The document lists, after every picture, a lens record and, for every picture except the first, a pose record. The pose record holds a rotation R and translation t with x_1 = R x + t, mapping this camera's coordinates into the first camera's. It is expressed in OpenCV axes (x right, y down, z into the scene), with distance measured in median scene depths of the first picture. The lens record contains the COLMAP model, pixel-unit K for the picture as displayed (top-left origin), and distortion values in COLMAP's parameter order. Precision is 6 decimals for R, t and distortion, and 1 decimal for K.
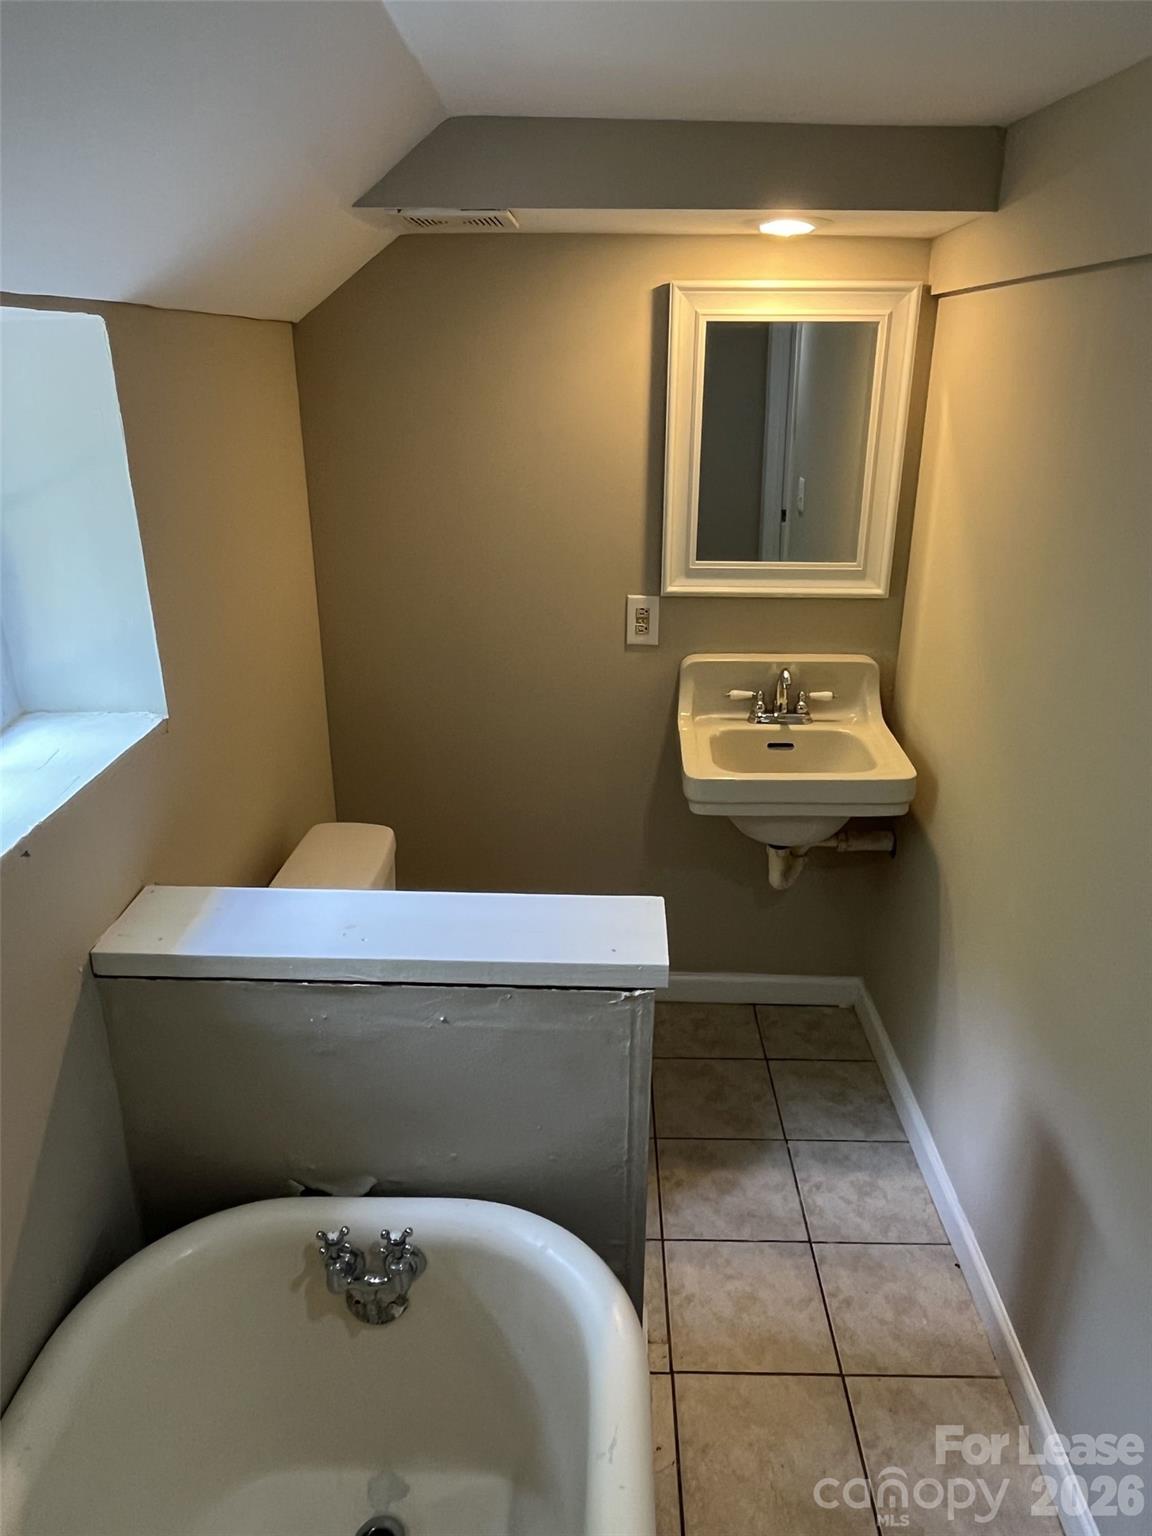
lens RADIAL K [[1046.1, 0, 579.3], [0, 1046.1, 754.6], [0, 0, 1]] dist [0.004072, 0.001267]
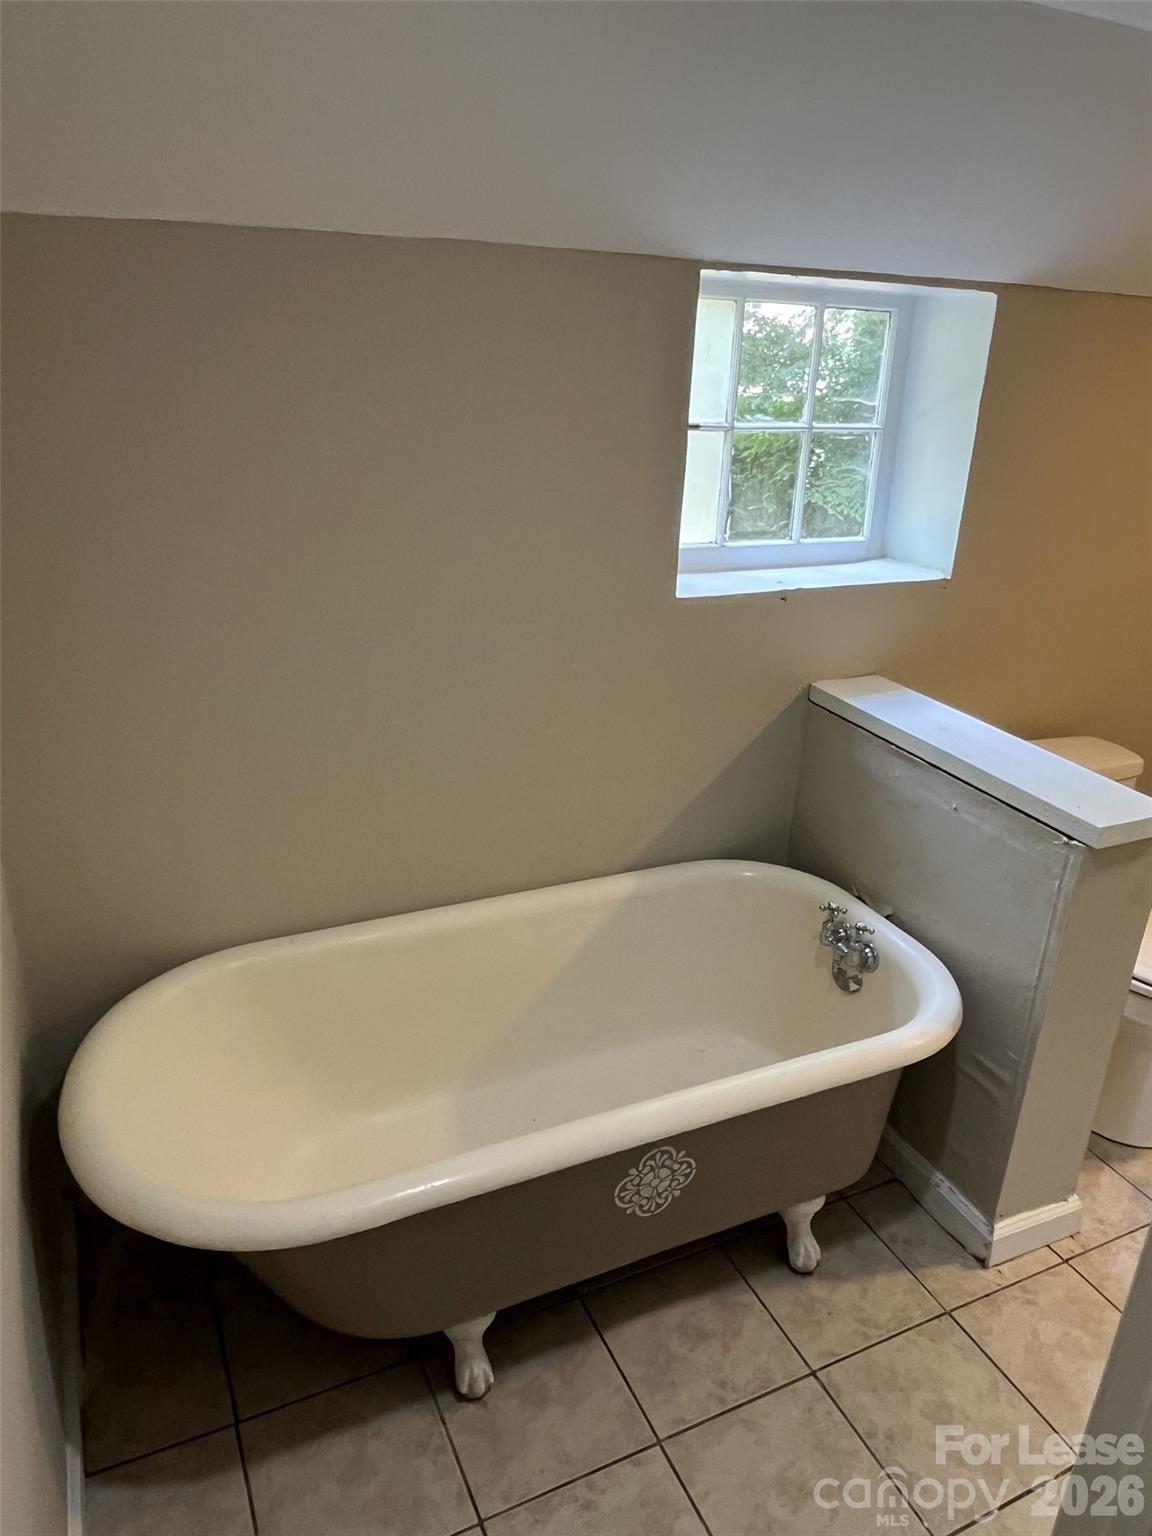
lens RADIAL K [[1046.1, 0, 579.3], [0, 1046.1, 754.6], [0, 0, 1]] dist [0.004072, 0.001267]
pose [[0.440880, 0.348451, -0.827168, 0.742902], [-0.356496, 0.913740, 0.194908, 0.098574], [0.823733, 0.208950, 0.527072, -0.128877]]
